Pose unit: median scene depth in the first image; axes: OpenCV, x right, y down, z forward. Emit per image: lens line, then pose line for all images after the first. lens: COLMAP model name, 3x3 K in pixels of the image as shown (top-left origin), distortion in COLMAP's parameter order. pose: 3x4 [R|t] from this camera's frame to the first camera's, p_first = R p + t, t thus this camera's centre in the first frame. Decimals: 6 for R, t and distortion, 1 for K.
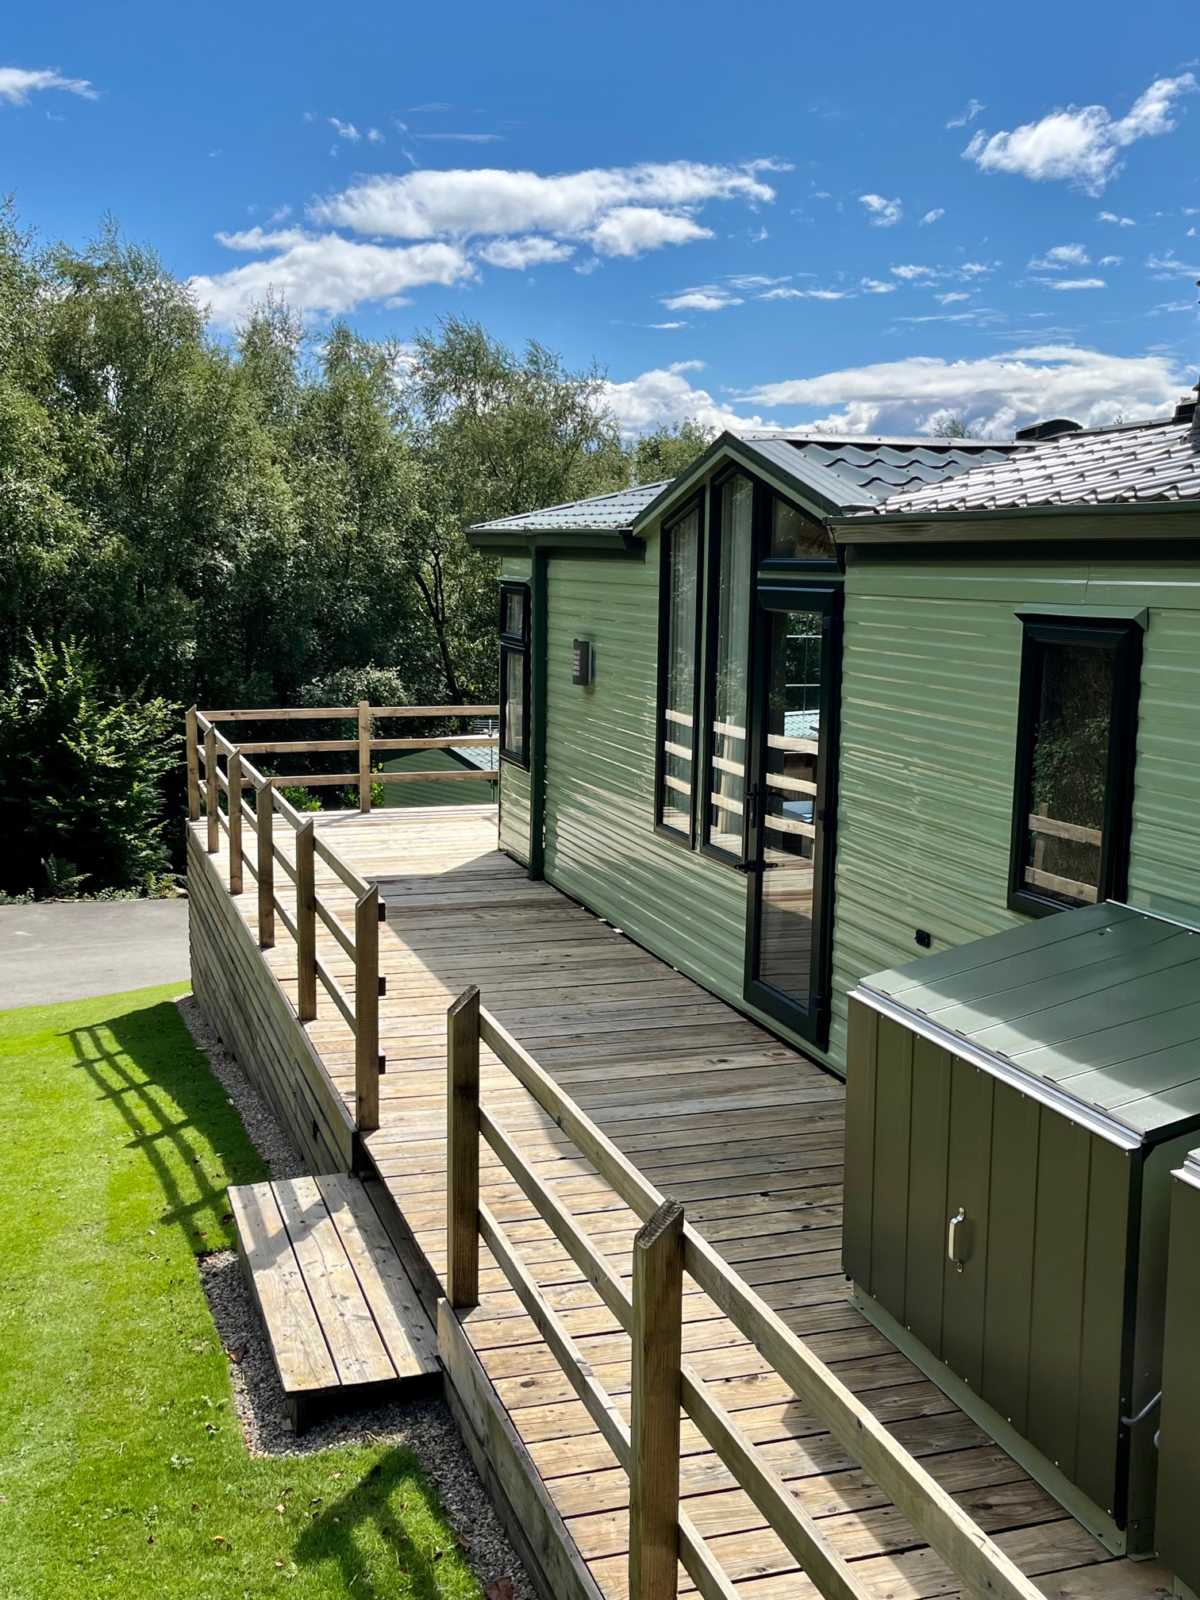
lens RADIAL K [[1621.8, 0, 593.7], [0, 1621.8, 756.8], [0, 0, 1]] dist [0.017588, 0.000000]
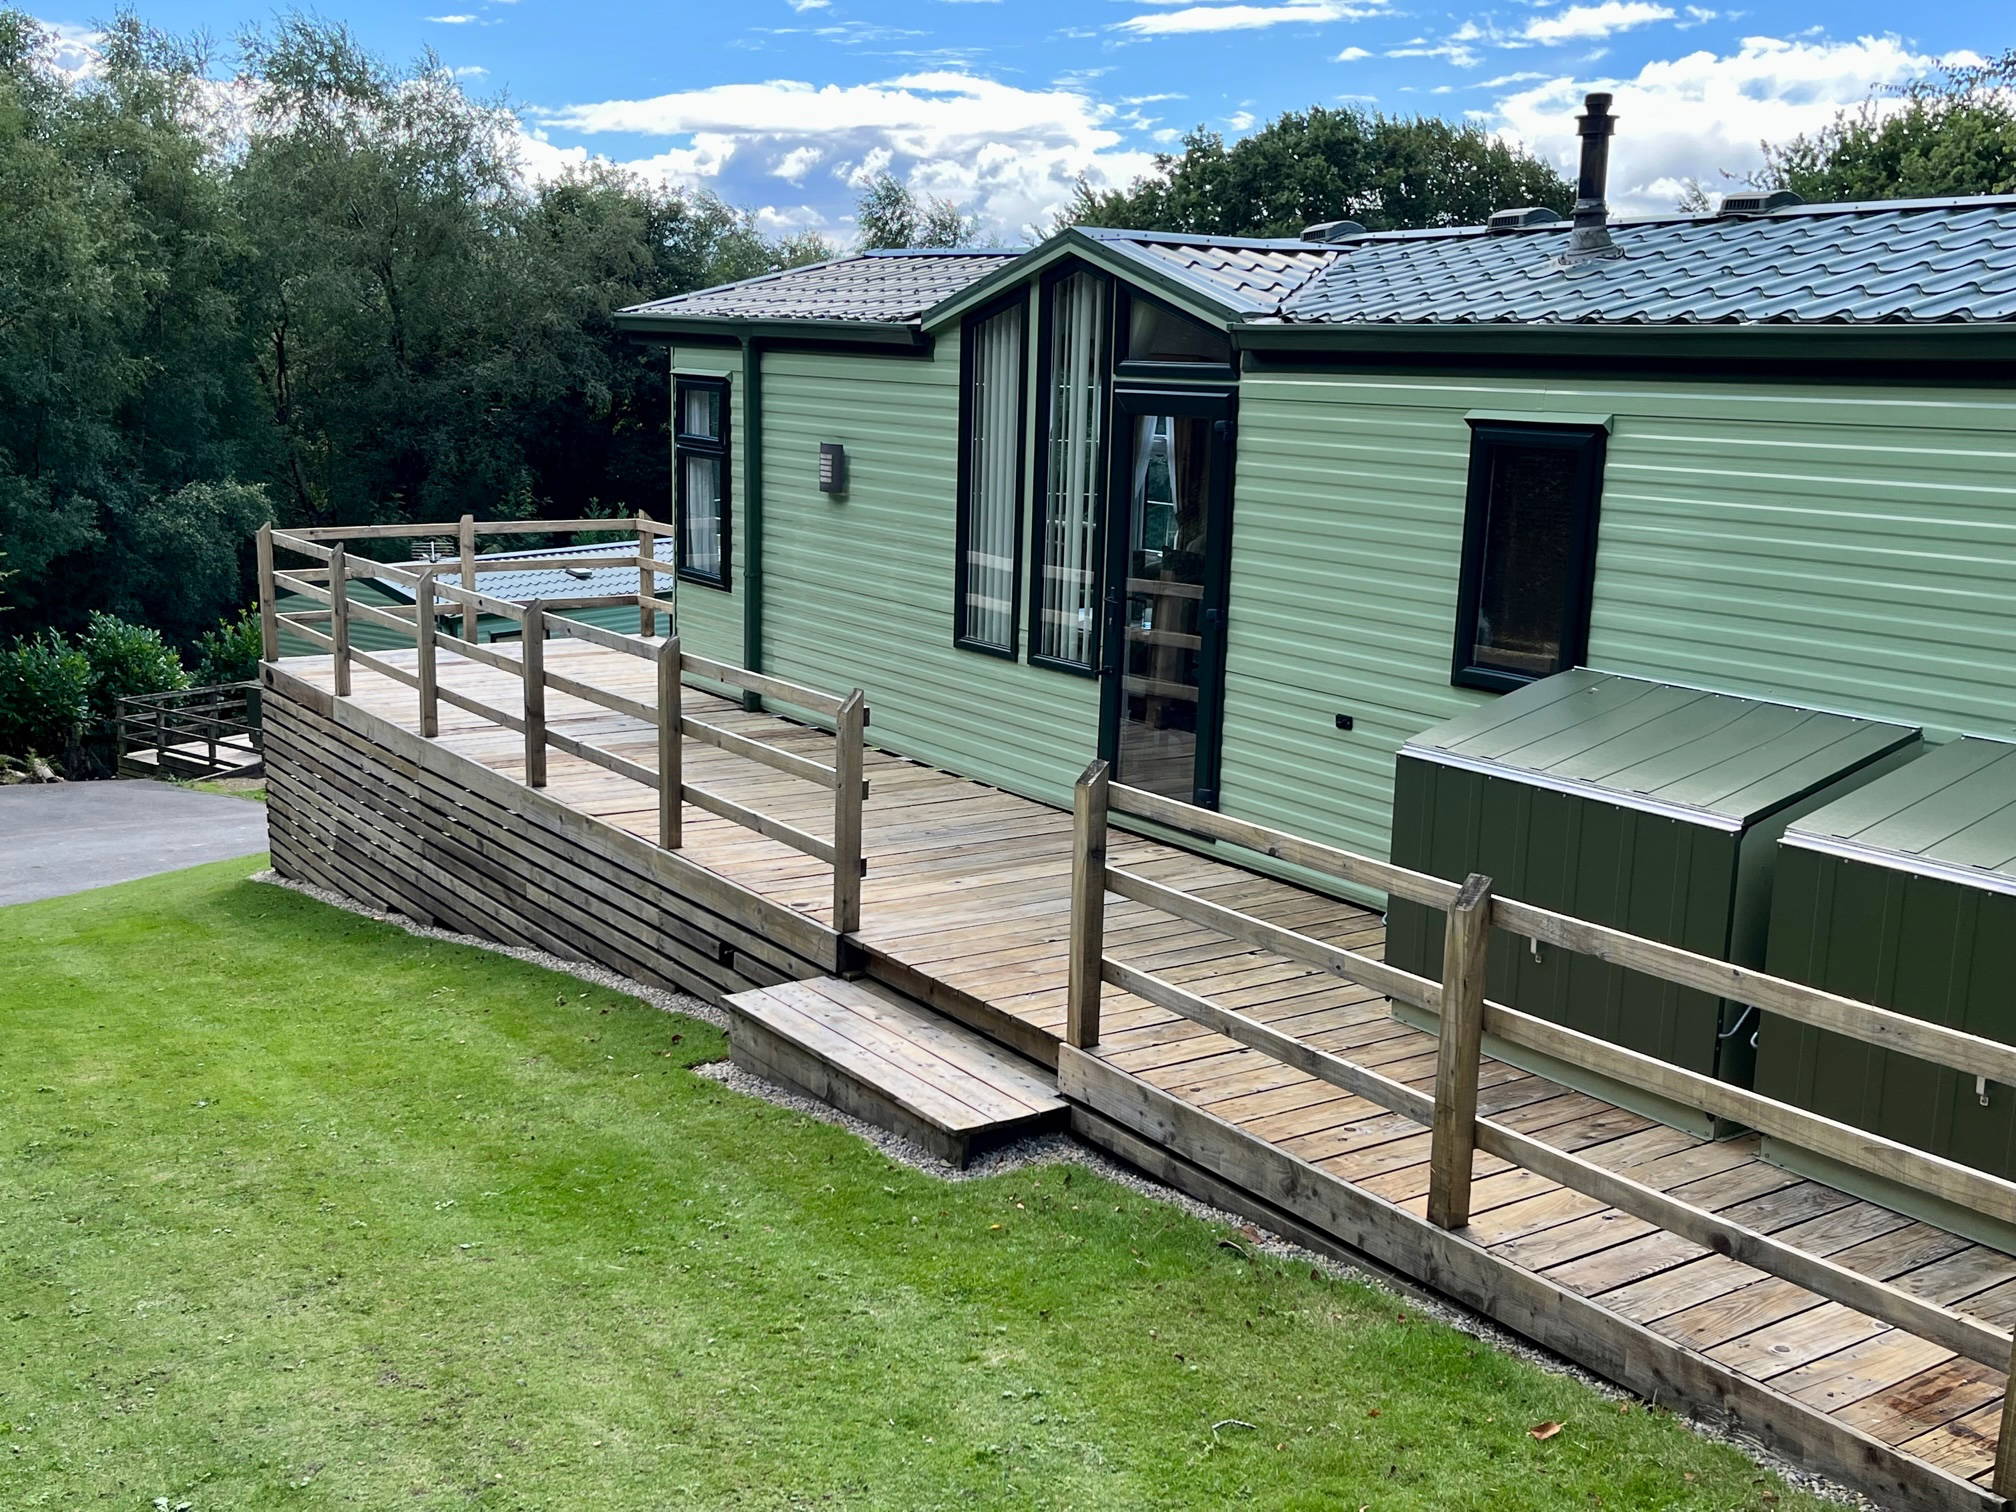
lens RADIAL K [[2043.5, 0, 1007.6], [0, 2043.5, 758.8], [0, 0, 1]] dist [0.017588, 0.000000]
pose [[0.956559, -0.044518, 0.288120, -0.367566], [0.021016, 0.996231, 0.084157, 0.015499], [-0.290781, -0.074446, 0.953889, -0.213139]]
